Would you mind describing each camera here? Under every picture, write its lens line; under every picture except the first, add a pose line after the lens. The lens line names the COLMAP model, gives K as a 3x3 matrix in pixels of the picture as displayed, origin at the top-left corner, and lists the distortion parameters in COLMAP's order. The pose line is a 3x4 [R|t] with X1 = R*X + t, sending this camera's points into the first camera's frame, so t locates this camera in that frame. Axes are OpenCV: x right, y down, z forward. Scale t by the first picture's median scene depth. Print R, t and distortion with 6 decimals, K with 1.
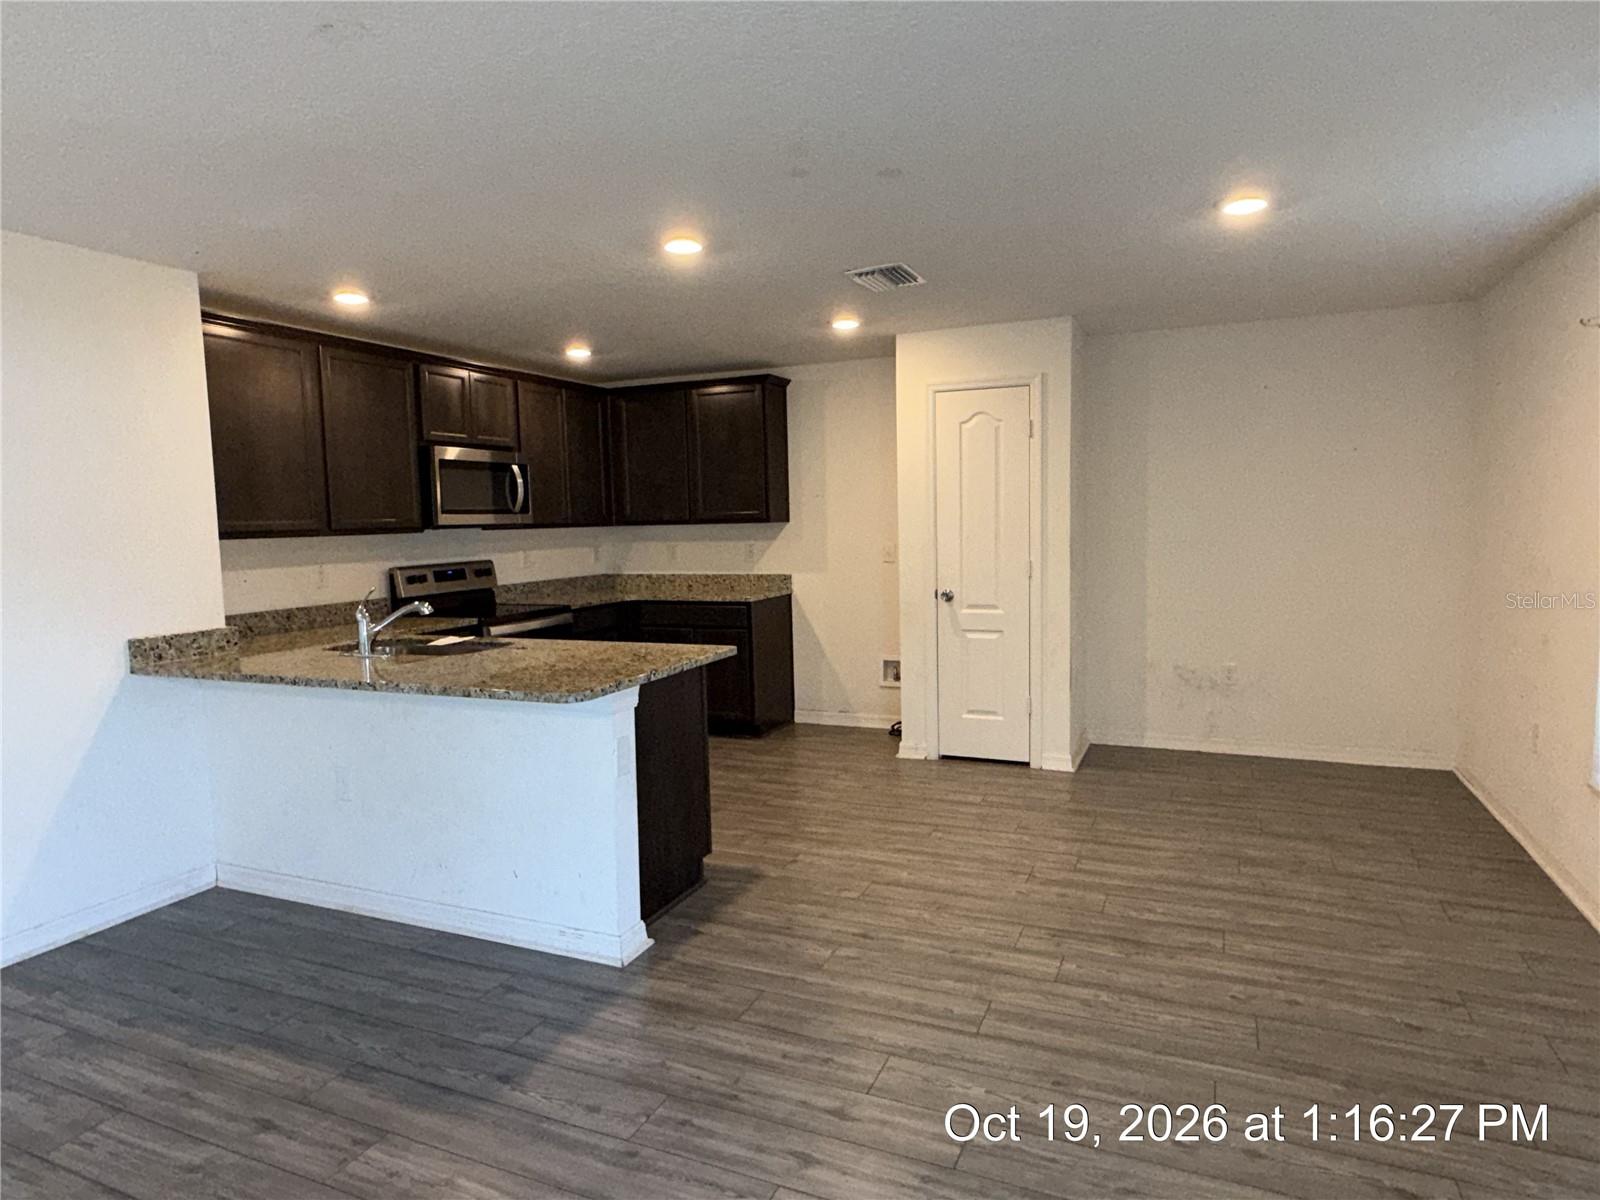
lens RADIAL K [[936.7, 0, 800.0], [0, 936.7, 600.0], [0, 0, 1]] dist [0.000011, 0.000577]
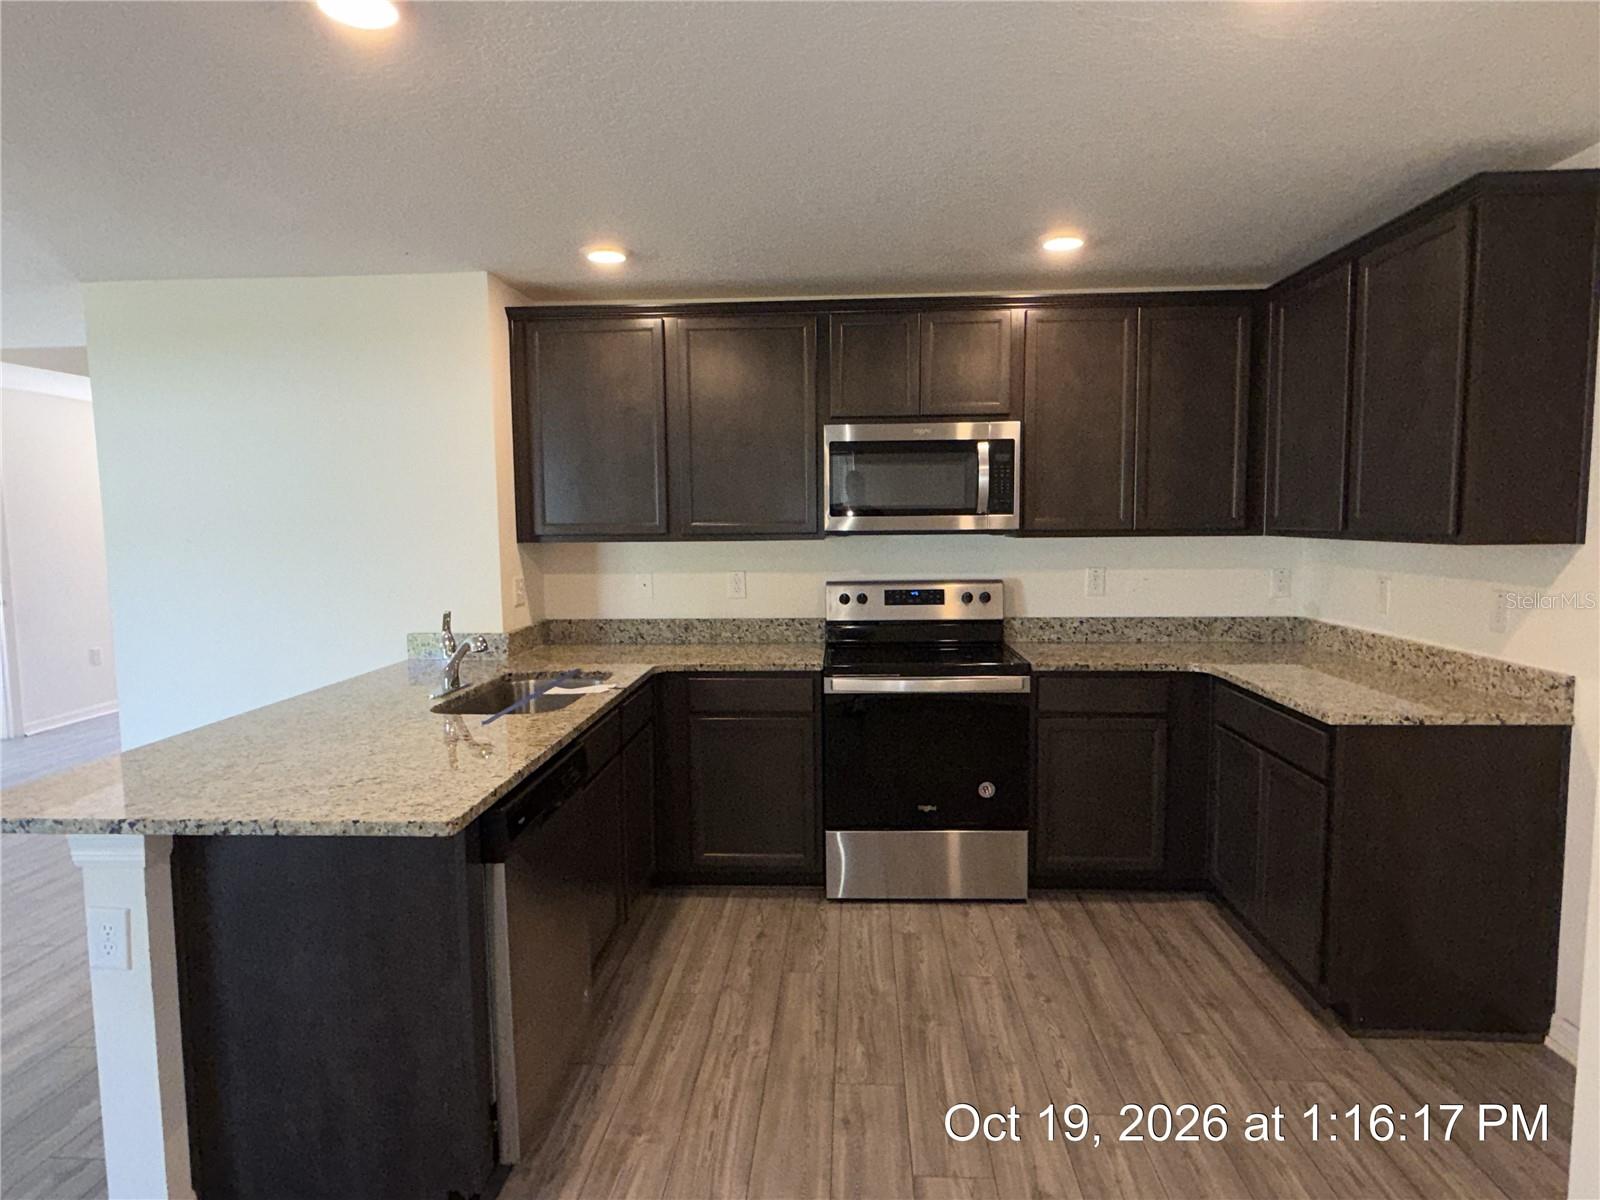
lens RADIAL K [[936.7, 0, 800.0], [0, 936.7, 600.0], [0, 0, 1]] dist [0.000011, 0.000577]
pose [[0.340459, 0.102877, -0.934614, 0.281756], [-0.080118, 0.993555, 0.080179, -0.075141], [0.936840, 0.047582, 0.346507, 0.650957]]
